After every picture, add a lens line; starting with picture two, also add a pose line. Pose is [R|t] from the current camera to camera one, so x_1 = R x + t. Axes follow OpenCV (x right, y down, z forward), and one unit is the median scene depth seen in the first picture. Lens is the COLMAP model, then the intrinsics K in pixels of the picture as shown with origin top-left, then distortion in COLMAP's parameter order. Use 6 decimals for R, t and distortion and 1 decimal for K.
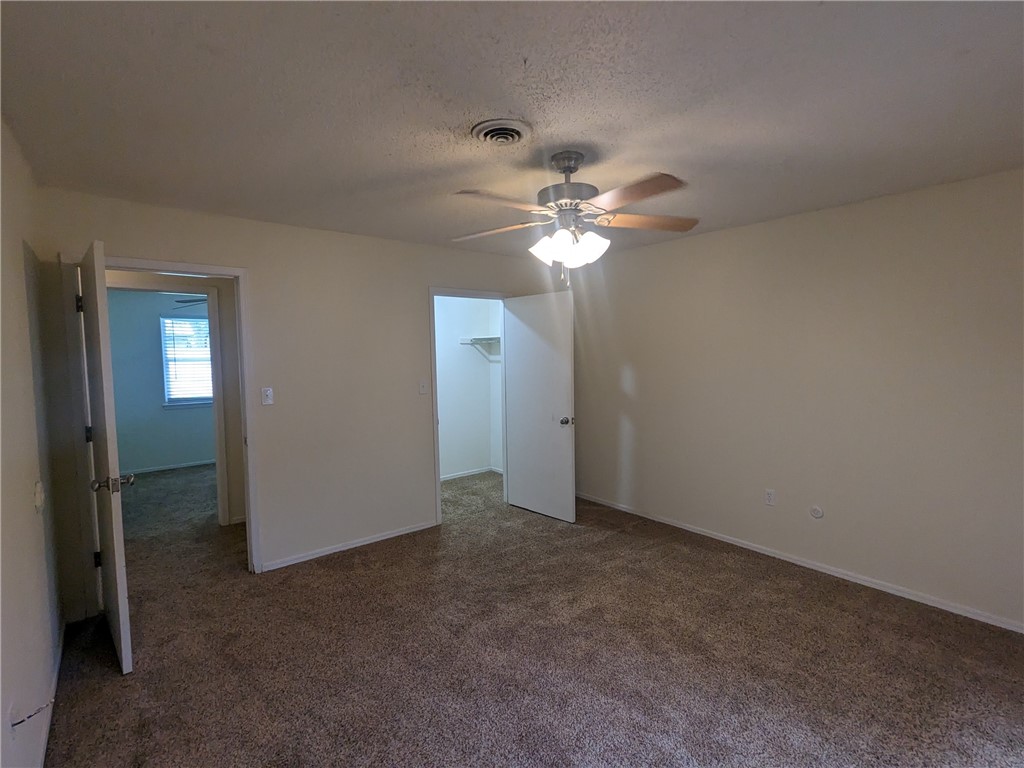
lens RADIAL K [[483.6, 0, 512.0], [0, 483.6, 384.0], [0, 0, 1]] dist [0.000480, 0.000144]
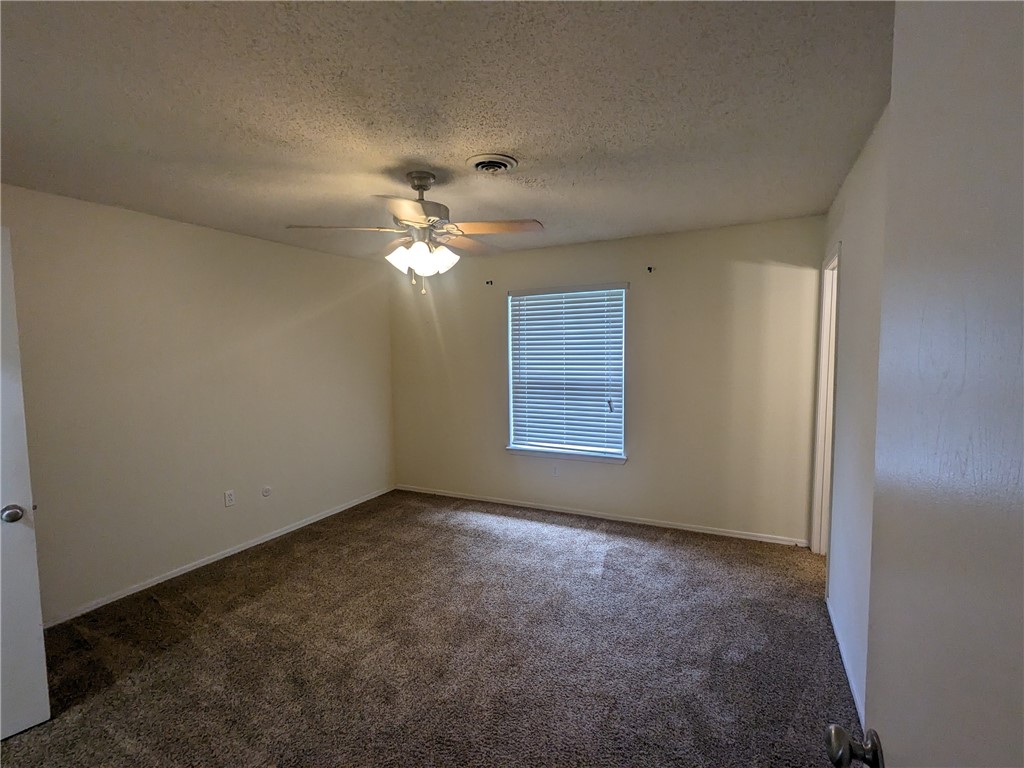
lens RADIAL K [[483.6, 0, 512.0], [0, 483.6, 384.0], [0, 0, 1]] dist [0.000480, 0.000144]
pose [[-0.406235, -0.050688, 0.912362, -0.947210], [0.085237, 0.992005, 0.093065, -0.078271], [-0.909784, 0.115574, -0.398666, 1.227520]]
